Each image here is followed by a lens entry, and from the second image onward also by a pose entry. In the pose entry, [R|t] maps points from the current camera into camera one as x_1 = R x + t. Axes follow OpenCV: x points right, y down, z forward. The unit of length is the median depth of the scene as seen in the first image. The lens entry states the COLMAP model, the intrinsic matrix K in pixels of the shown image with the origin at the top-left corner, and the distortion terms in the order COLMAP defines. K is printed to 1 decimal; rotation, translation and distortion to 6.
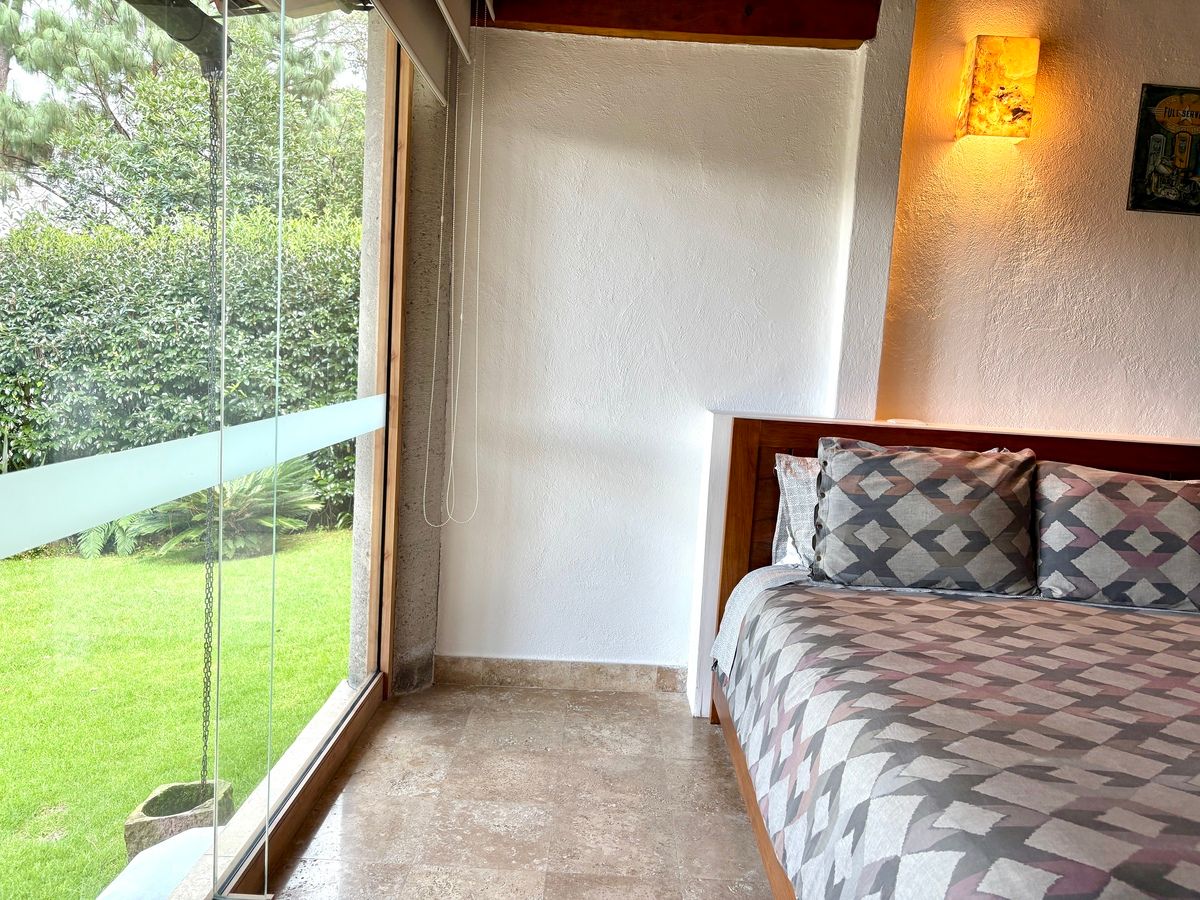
lens RADIAL K [[903.6, 0, 604.8], [0, 903.6, 451.7], [0, 0, 1]] dist [0.034671, -0.030588]
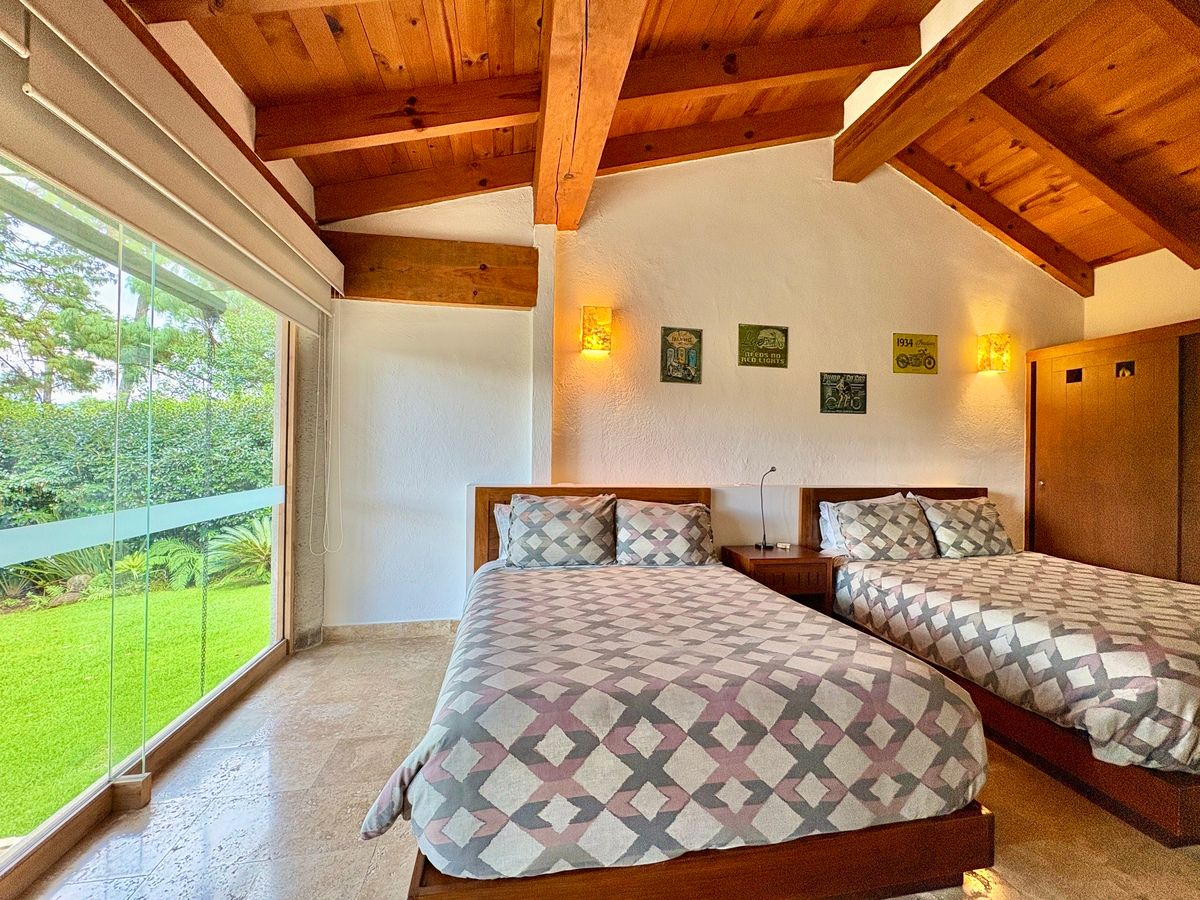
lens RADIAL K [[475.2, 0, 595.4], [0, 475.2, 448.9], [0, 0, 1]] dist [-0.001387, 0.000610]
pose [[0.983389, -0.044618, 0.175941, 0.220556], [0.064406, 0.992018, -0.108411, 0.009312], [-0.169700, 0.117942, 0.978413, -0.078840]]
